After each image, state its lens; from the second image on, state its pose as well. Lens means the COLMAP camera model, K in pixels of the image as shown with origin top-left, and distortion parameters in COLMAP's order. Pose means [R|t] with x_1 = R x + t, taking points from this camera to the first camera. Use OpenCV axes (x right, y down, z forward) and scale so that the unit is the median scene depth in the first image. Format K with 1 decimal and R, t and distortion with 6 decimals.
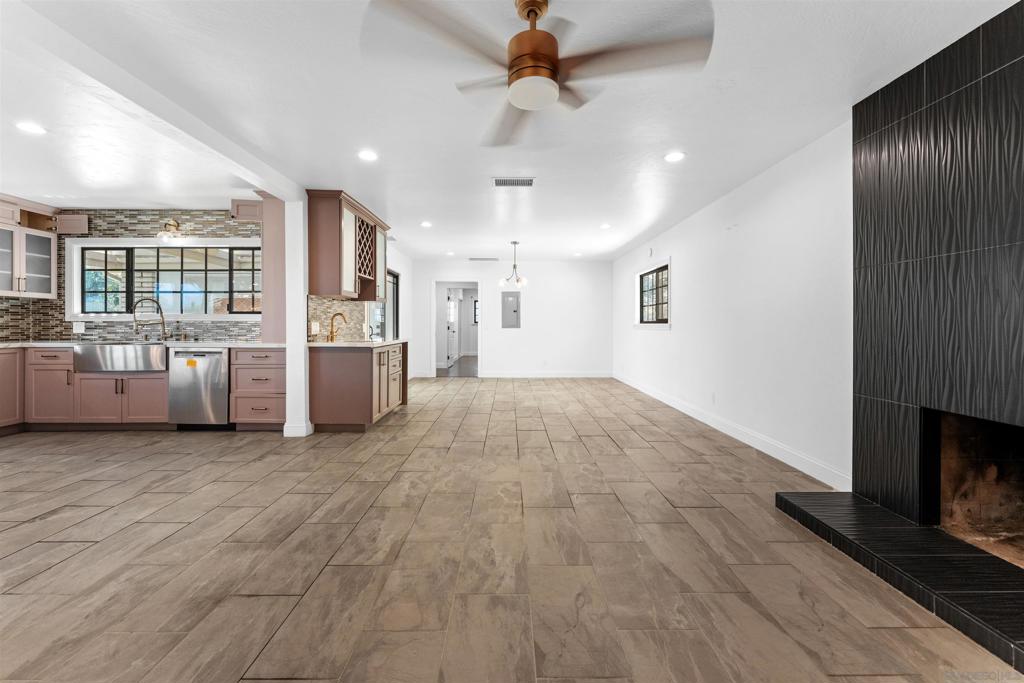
lens RADIAL K [[421.8, 0, 510.6], [0, 421.8, 323.7], [0, 0, 1]] dist [-0.001861, -0.000146]
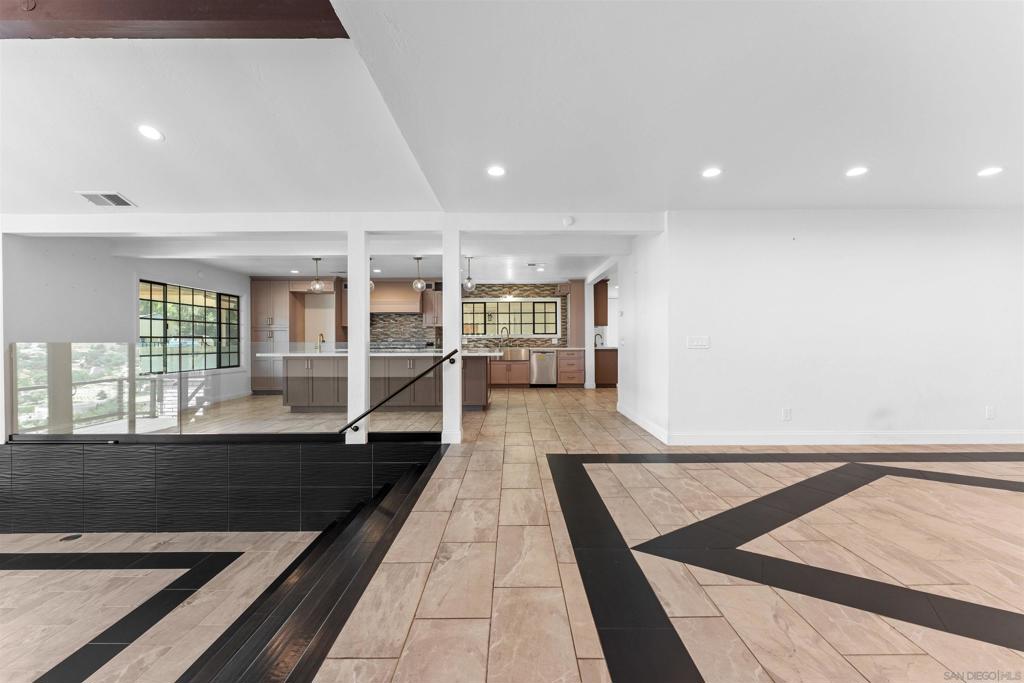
lens RADIAL K [[418.8, 0, 513.9], [0, 418.8, 333.5], [0, 0, 1]] dist [0.000721, 0.000119]
pose [[0.999984, -0.005190, 0.002269, -0.785299], [0.005229, 0.999832, -0.017553, 0.008221], [-0.002178, 0.017565, 0.999843, -1.057213]]
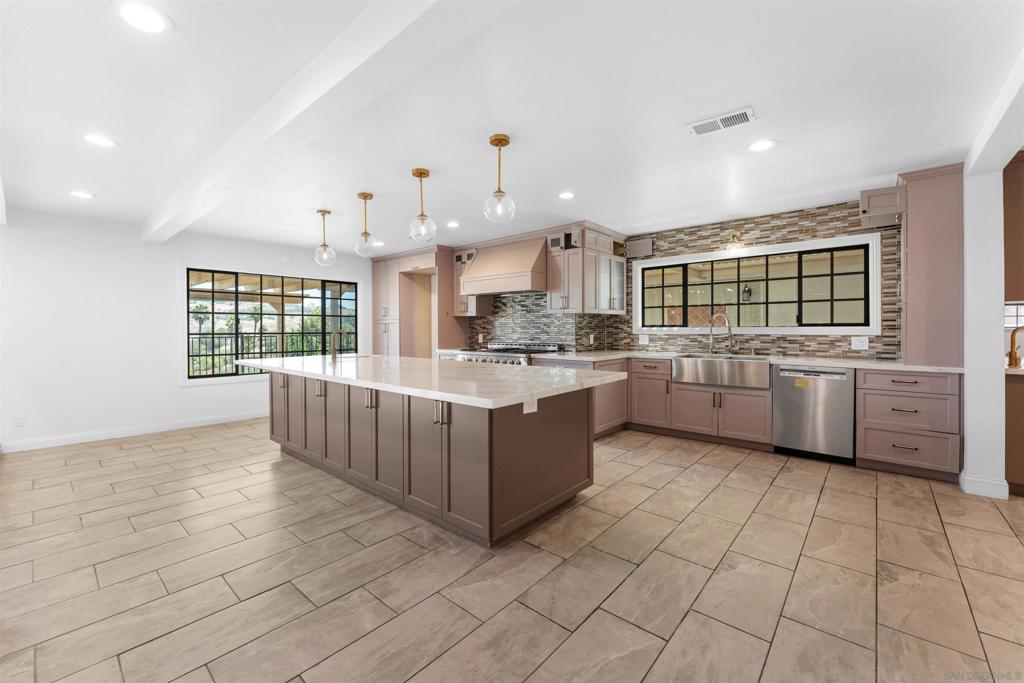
lens RADIAL K [[419.4, 0, 513.1], [0, 419.4, 328.1], [0, 0, 1]] dist [-0.000883, -0.000142]
pose [[0.750897, -0.003483, -0.660411, -0.547824], [0.003865, 0.999992, -0.000880, -0.021861], [0.660409, -0.001891, 0.750904, -0.070148]]
